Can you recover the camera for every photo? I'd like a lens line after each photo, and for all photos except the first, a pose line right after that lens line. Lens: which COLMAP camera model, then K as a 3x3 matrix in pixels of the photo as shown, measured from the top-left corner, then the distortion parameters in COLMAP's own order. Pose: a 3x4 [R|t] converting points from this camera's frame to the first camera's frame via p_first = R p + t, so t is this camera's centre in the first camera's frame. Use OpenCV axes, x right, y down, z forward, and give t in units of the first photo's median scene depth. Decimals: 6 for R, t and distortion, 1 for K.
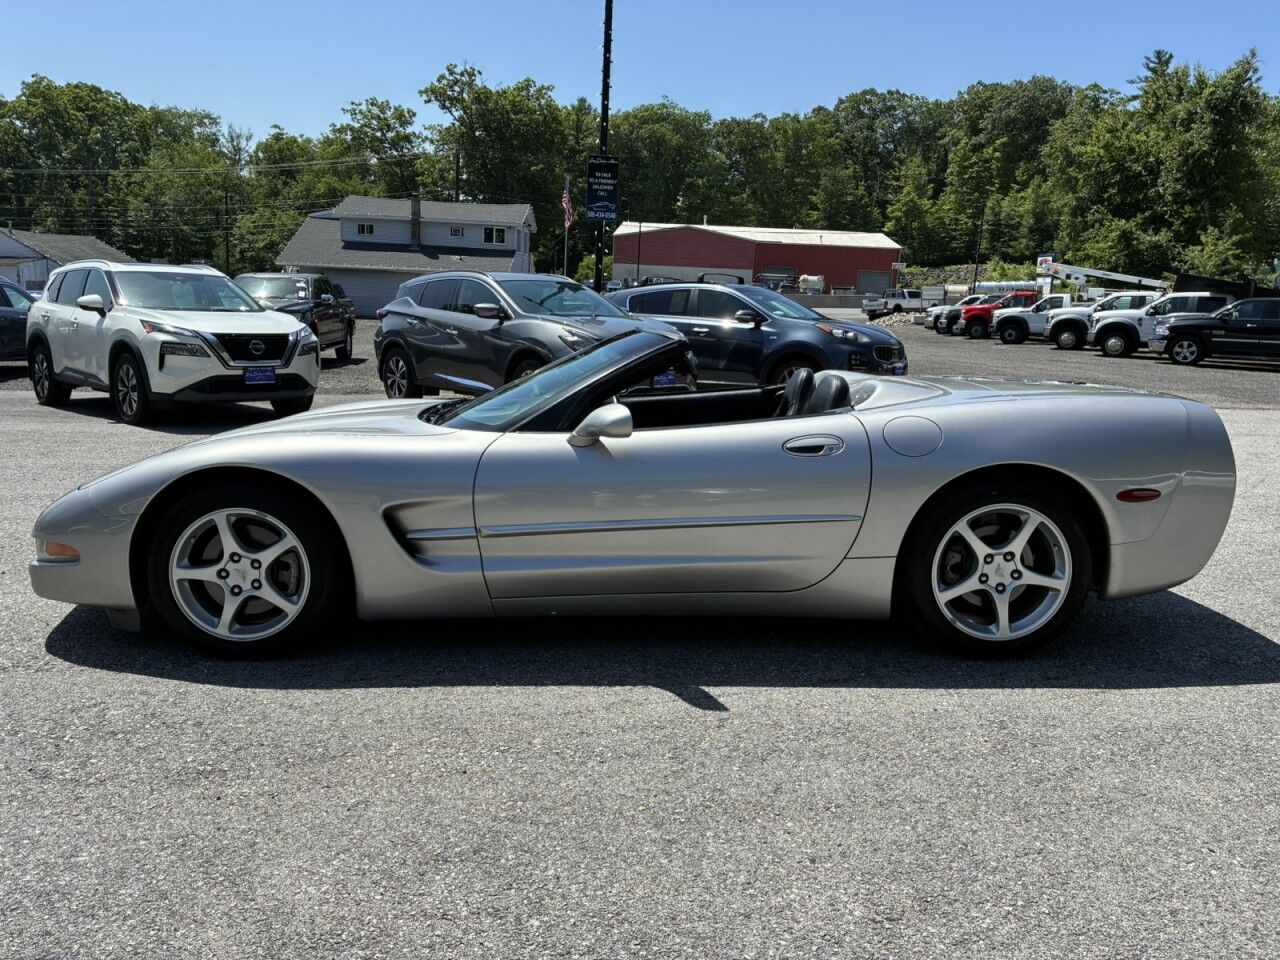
lens RADIAL K [[970.1, 0, 644.8], [0, 970.1, 467.6], [0, 0, 1]] dist [0.064646, -0.080339]
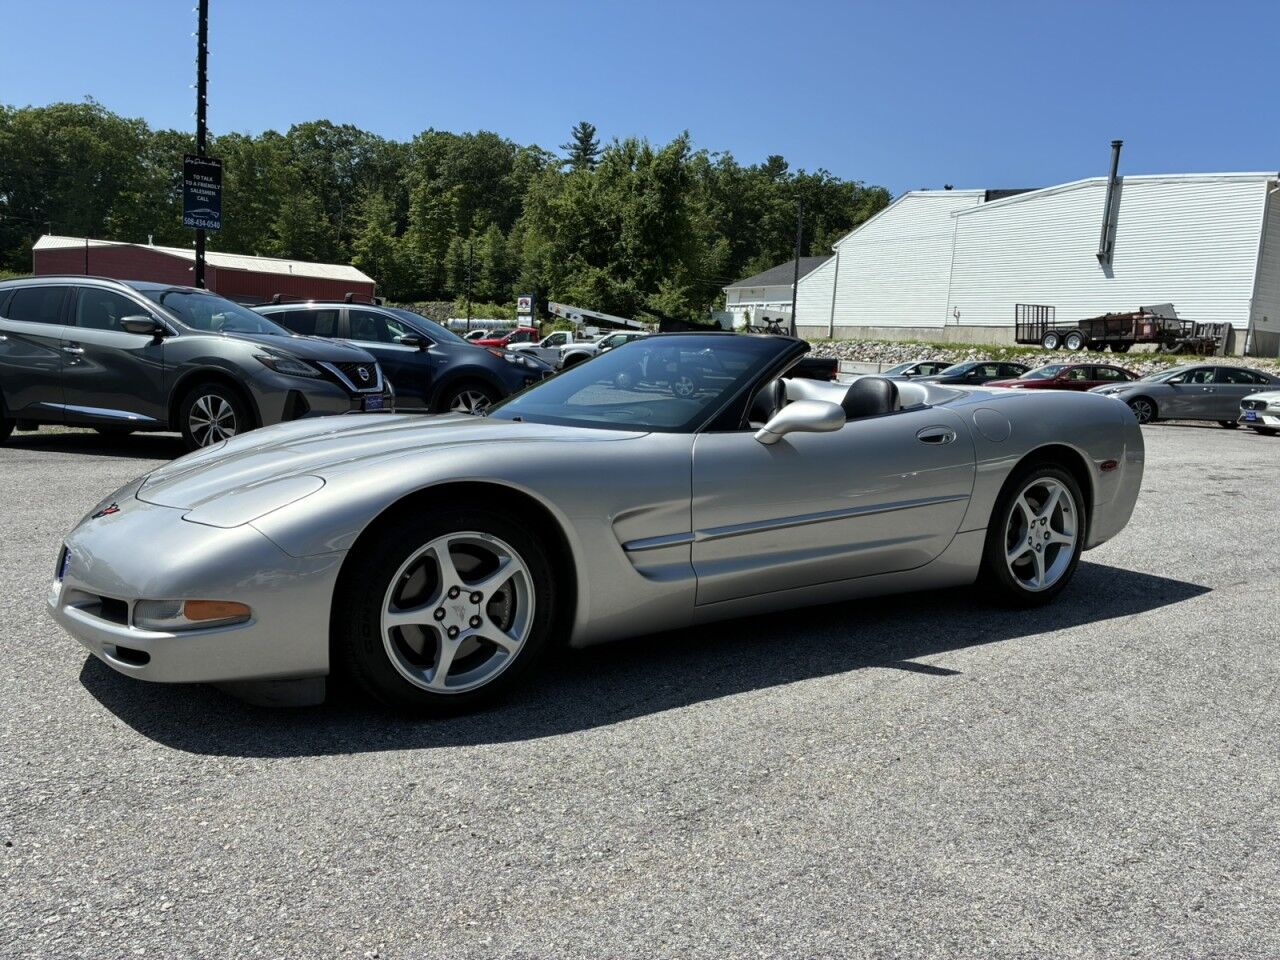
lens RADIAL K [[970.1, 0, 644.2], [0, 970.1, 469.9], [0, 0, 1]] dist [0.064646, -0.080339]
pose [[0.858487, -0.050933, 0.510299, -0.638854], [0.067802, 0.997593, -0.014496, 0.010318], [-0.508333, 0.047044, 0.859875, 0.185773]]
